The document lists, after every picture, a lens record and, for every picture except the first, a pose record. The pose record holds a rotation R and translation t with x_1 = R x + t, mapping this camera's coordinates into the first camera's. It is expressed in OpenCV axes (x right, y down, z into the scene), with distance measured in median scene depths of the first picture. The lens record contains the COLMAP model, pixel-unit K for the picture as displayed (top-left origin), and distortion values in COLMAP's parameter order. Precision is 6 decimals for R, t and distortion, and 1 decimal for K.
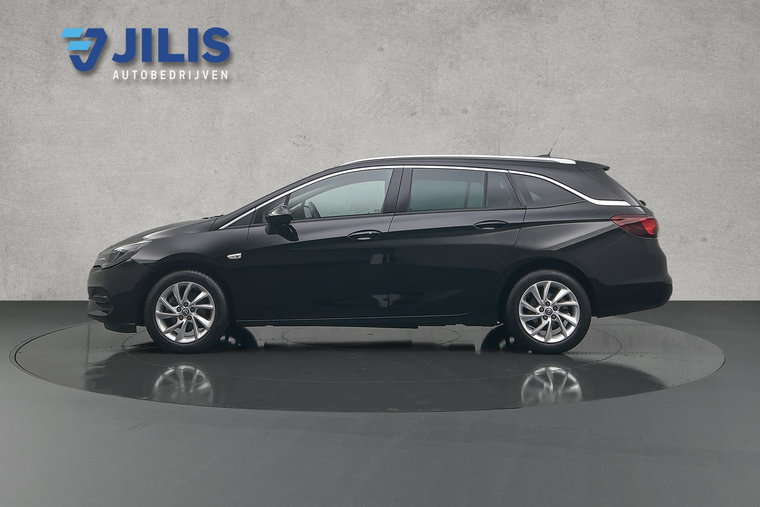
lens RADIAL K [[597.8, 0, 379.7], [0, 597.8, 254.1], [0, 0, 1]] dist [0.001494, -0.000702]
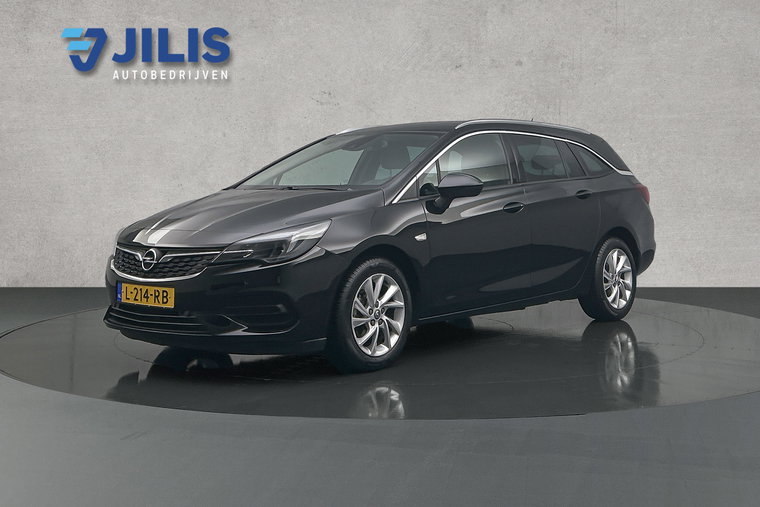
lens RADIAL K [[597.8, 0, 380.1], [0, 597.8, 253.8], [0, 0, 1]] dist [0.001494, -0.000702]
pose [[1.000000, 0.000113, 0.000682, -0.054901], [-0.000112, 1.000000, -0.000454, 0.030931], [-0.000682, 0.000453, 1.000000, 0.154797]]
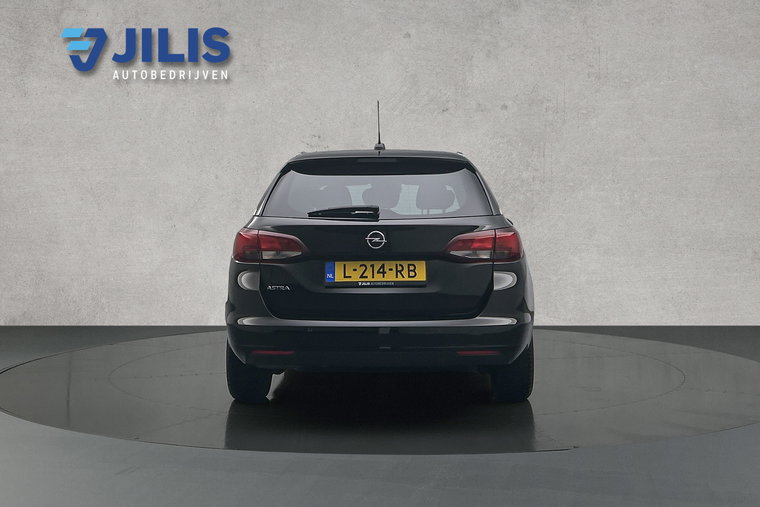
lens RADIAL K [[597.8, 0, 380.2], [0, 597.8, 254.0], [0, 0, 1]] dist [0.001494, -0.000702]
pose [[1.000000, -0.000098, 0.000667, -0.038230], [0.000098, 1.000000, -0.000144, -0.026010], [-0.000667, 0.000144, 1.000000, 0.134079]]
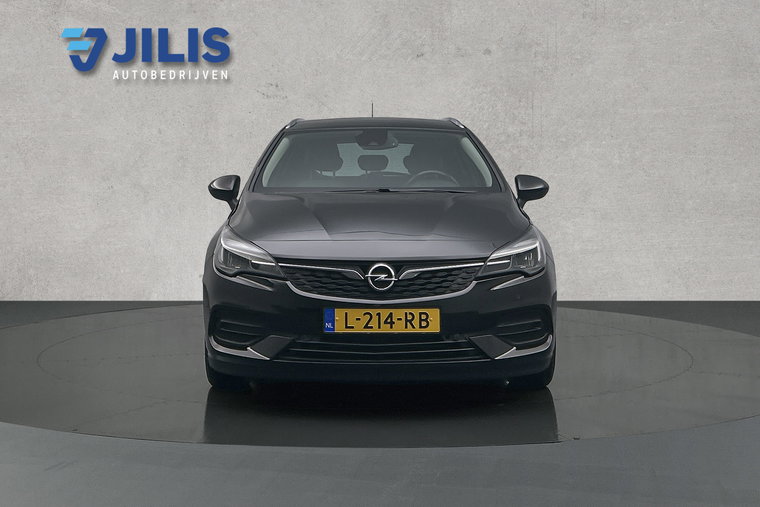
lens RADIAL K [[597.8, 0, 380.2], [0, 597.8, 253.9], [0, 0, 1]] dist [0.001494, -0.000702]
pose [[1.000000, 0.000101, 0.000829, 0.005167], [-0.000100, 1.000000, -0.000326, 0.018319], [-0.000830, 0.000325, 1.000000, 0.239721]]
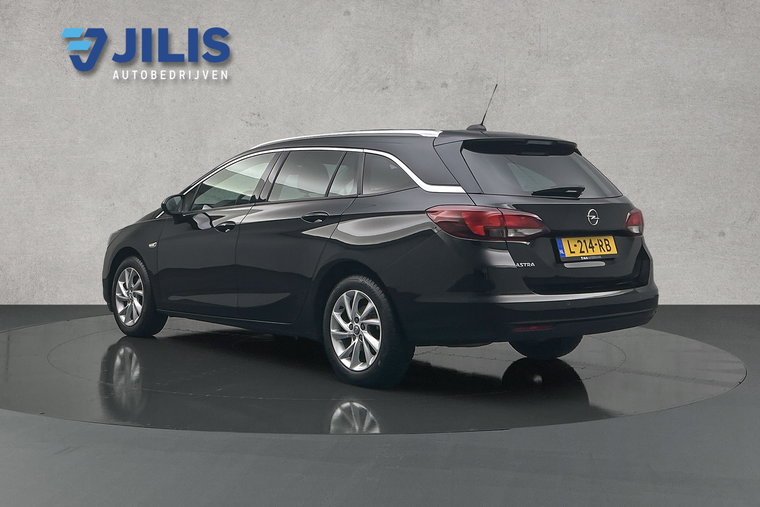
lens RADIAL K [[597.8, 0, 379.9], [0, 597.8, 254.0], [0, 0, 1]] dist [0.001494, -0.000702]
pose [[1.000000, 0.000003, 0.000406, 0.048821], [-0.000003, 1.000000, -0.000123, 0.004703], [-0.000406, 0.000123, 1.000000, 0.138059]]
